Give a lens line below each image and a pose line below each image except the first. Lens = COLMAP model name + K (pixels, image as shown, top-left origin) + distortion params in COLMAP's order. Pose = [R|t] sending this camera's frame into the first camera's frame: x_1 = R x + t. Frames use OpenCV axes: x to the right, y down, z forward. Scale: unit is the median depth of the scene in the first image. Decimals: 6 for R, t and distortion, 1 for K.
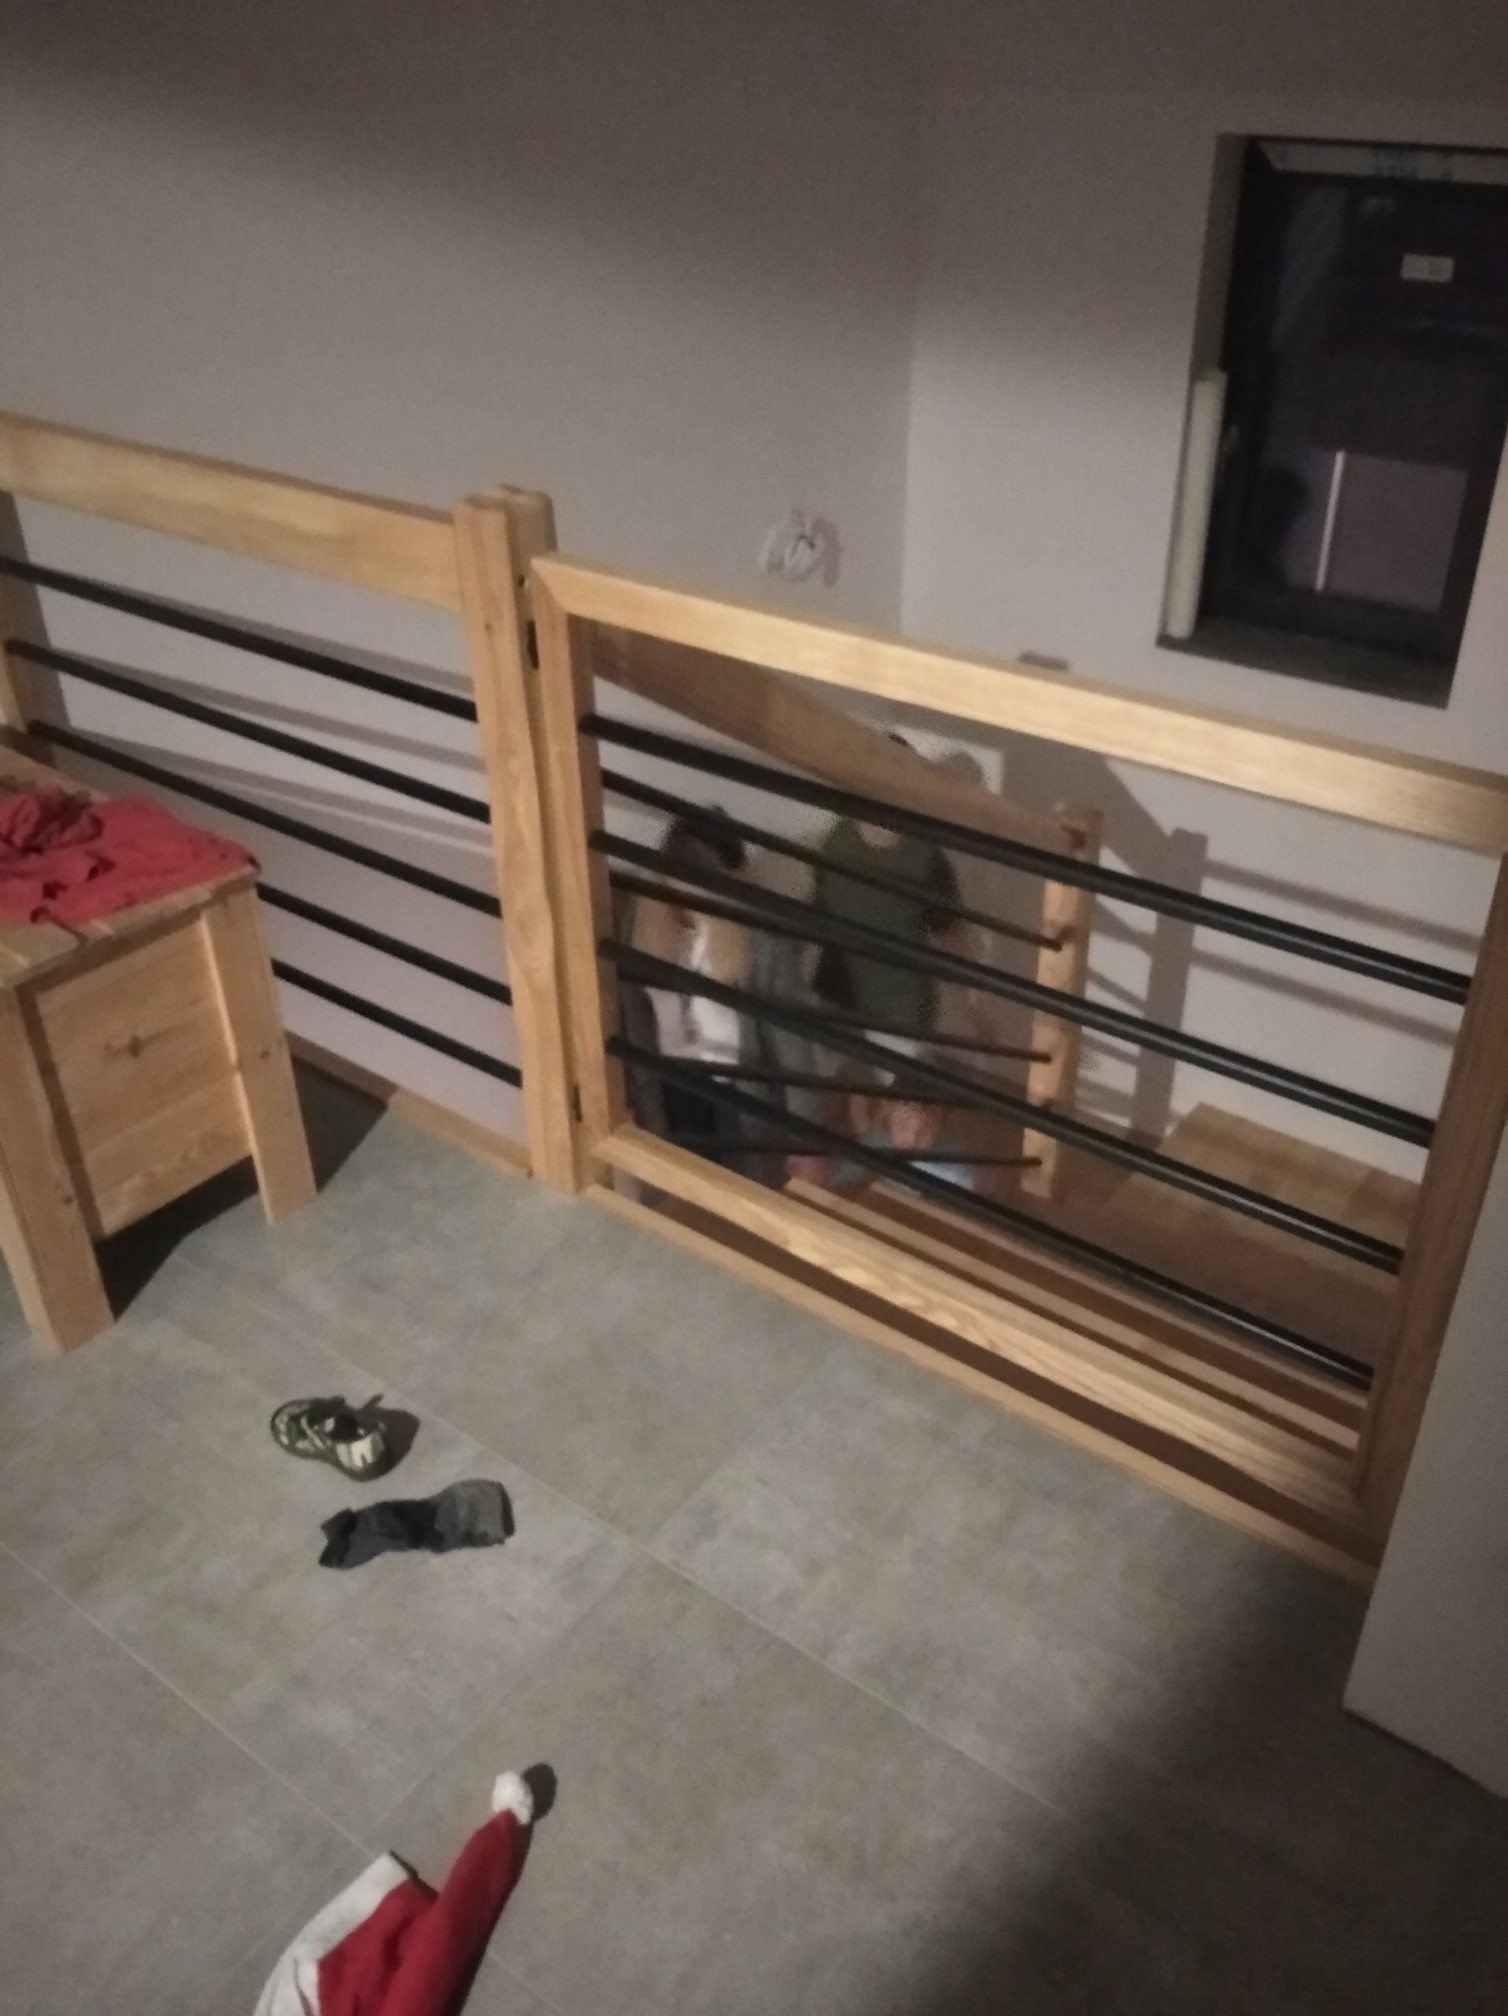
lens RADIAL K [[1653.9, 0, 720.4], [0, 1653.9, 1000.3], [0, 0, 1]] dist [0.060606, -0.107357]
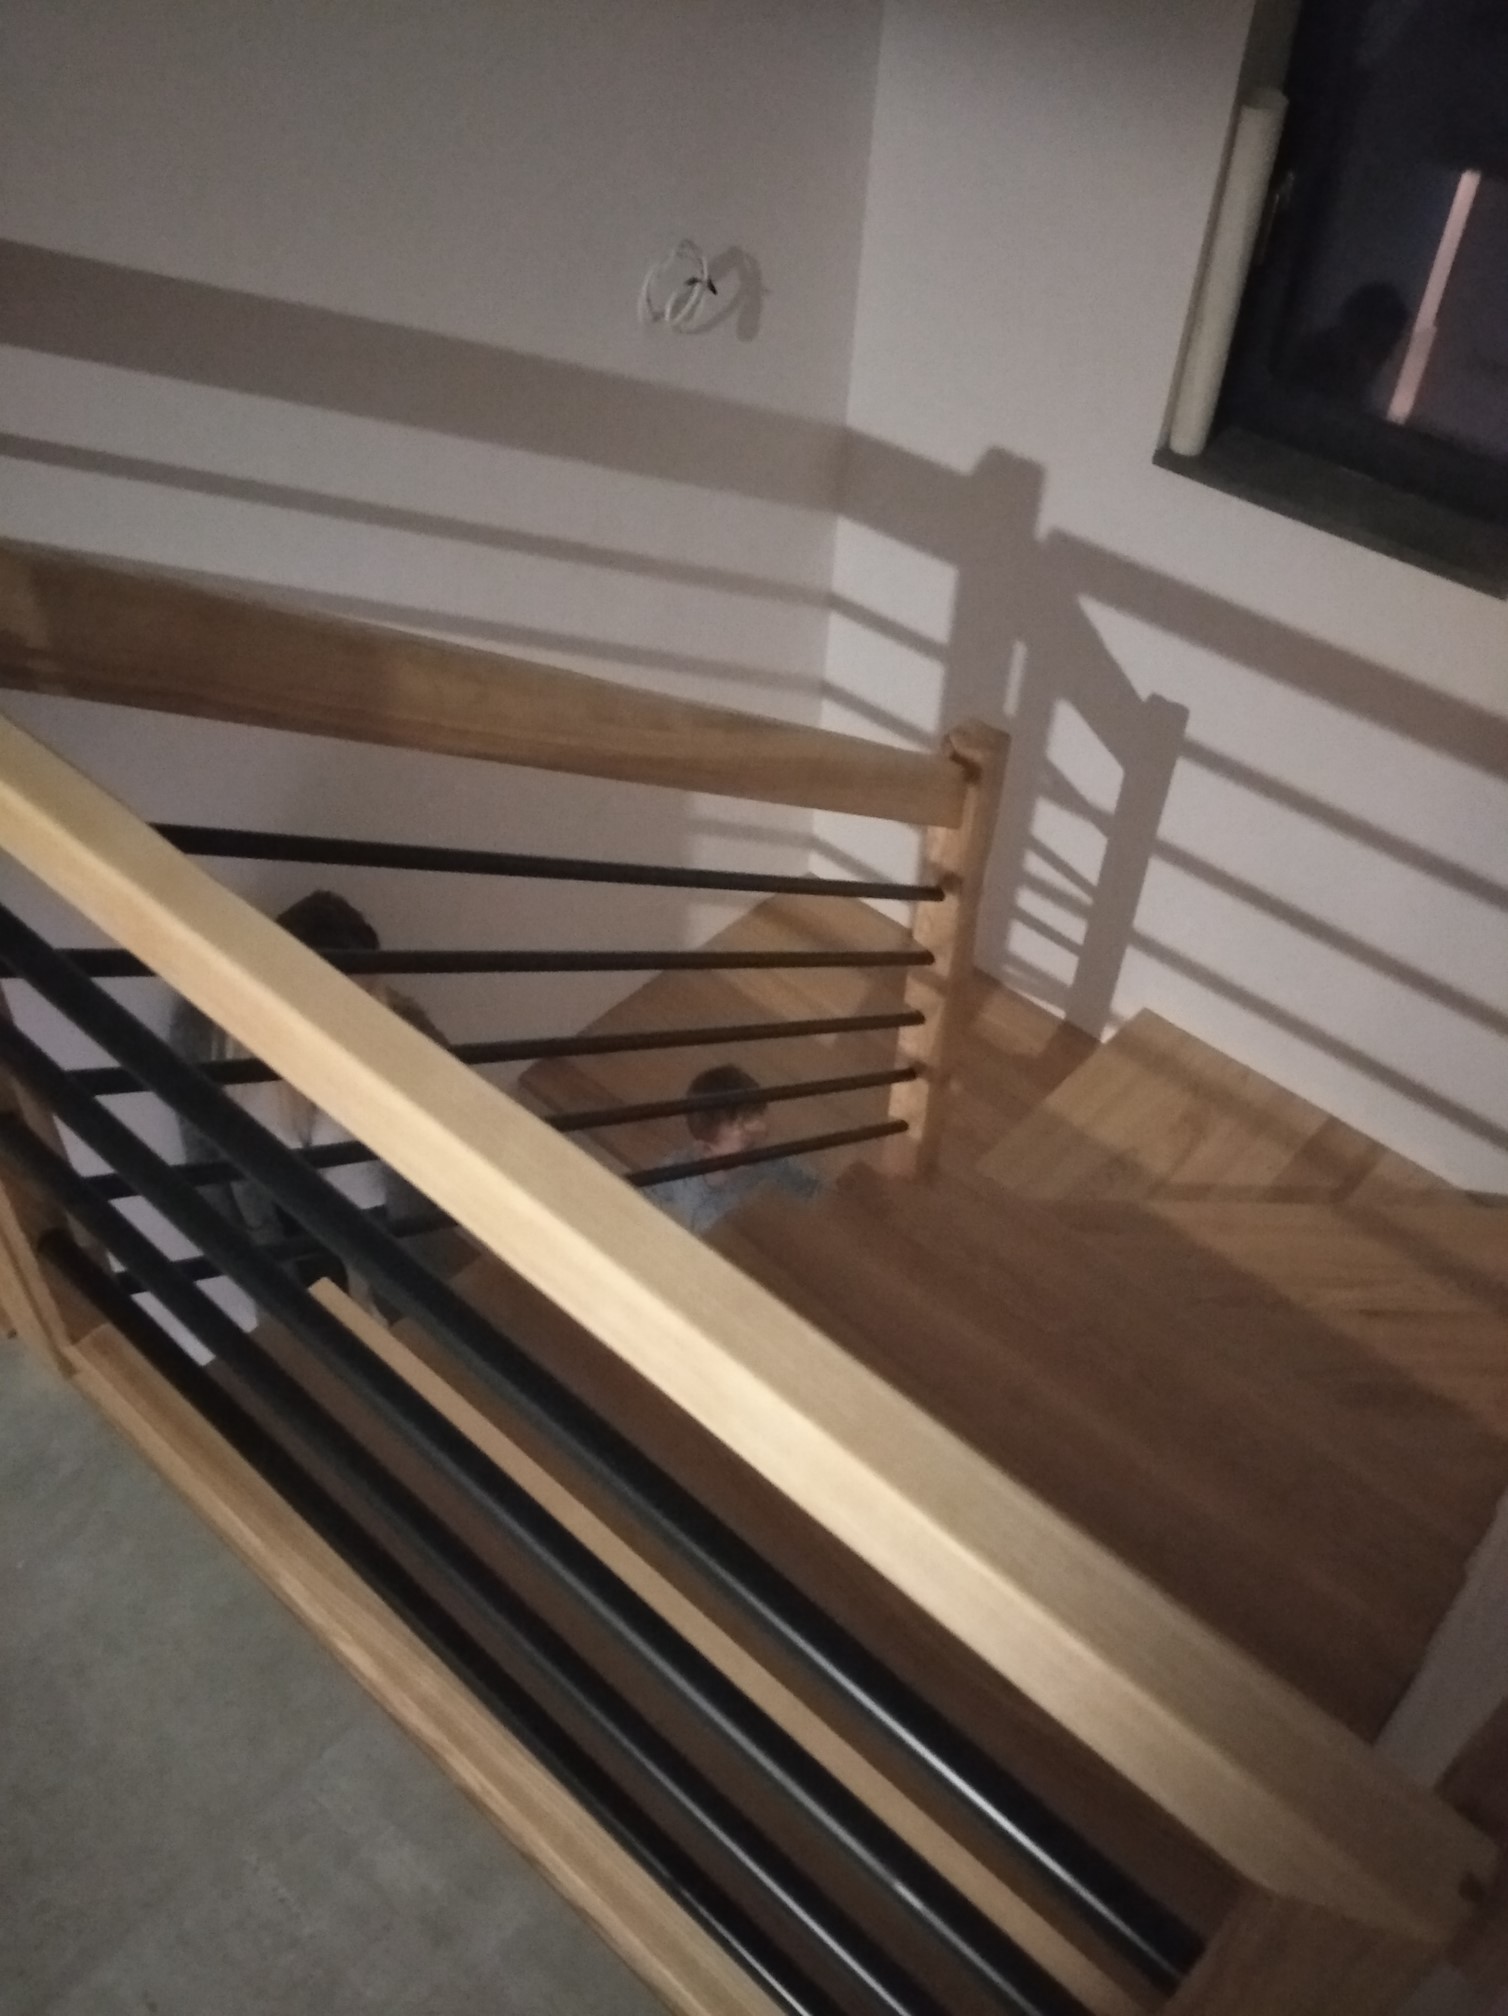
lens RADIAL K [[1653.9, 0, 720.4], [0, 1653.9, 1000.3], [0, 0, 1]] dist [0.060606, -0.107357]
pose [[0.995678, 0.092132, -0.011730, 0.096811], [-0.087981, 0.976114, 0.198647, -0.108614], [0.029751, -0.196756, 0.980001, 0.192122]]
